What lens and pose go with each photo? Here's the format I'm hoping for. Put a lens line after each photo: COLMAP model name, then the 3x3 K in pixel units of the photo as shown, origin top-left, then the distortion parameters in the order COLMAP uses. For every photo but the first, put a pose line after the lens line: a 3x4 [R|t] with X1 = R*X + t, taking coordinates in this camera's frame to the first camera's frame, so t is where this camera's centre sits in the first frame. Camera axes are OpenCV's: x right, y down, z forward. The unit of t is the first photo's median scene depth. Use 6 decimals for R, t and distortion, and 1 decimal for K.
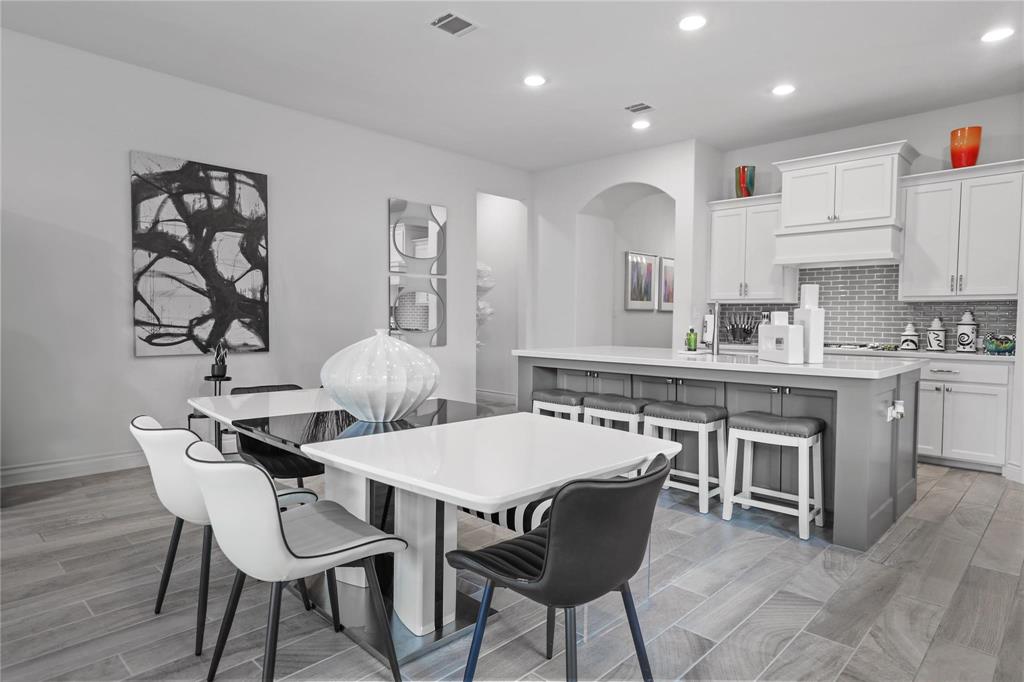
lens RADIAL K [[587.3, 0, 512.0], [0, 587.3, 341.0], [0, 0, 1]] dist [0.006670, 0.002956]
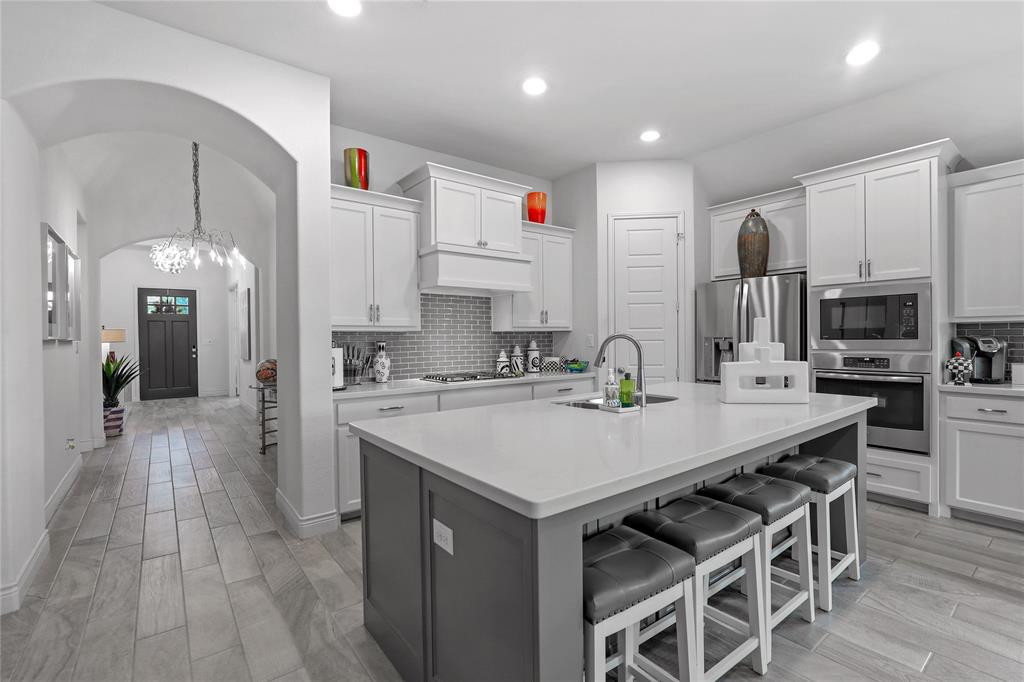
lens RADIAL K [[463.7, 0, 517.1], [0, 463.7, 341.0], [0, 0, 1]] dist [-0.025828, 0.007984]
pose [[0.143181, -0.017324, 0.989545, -0.208147], [0.051280, 0.998634, 0.010064, -0.060145], [-0.988367, 0.049303, 0.143873, 0.908859]]
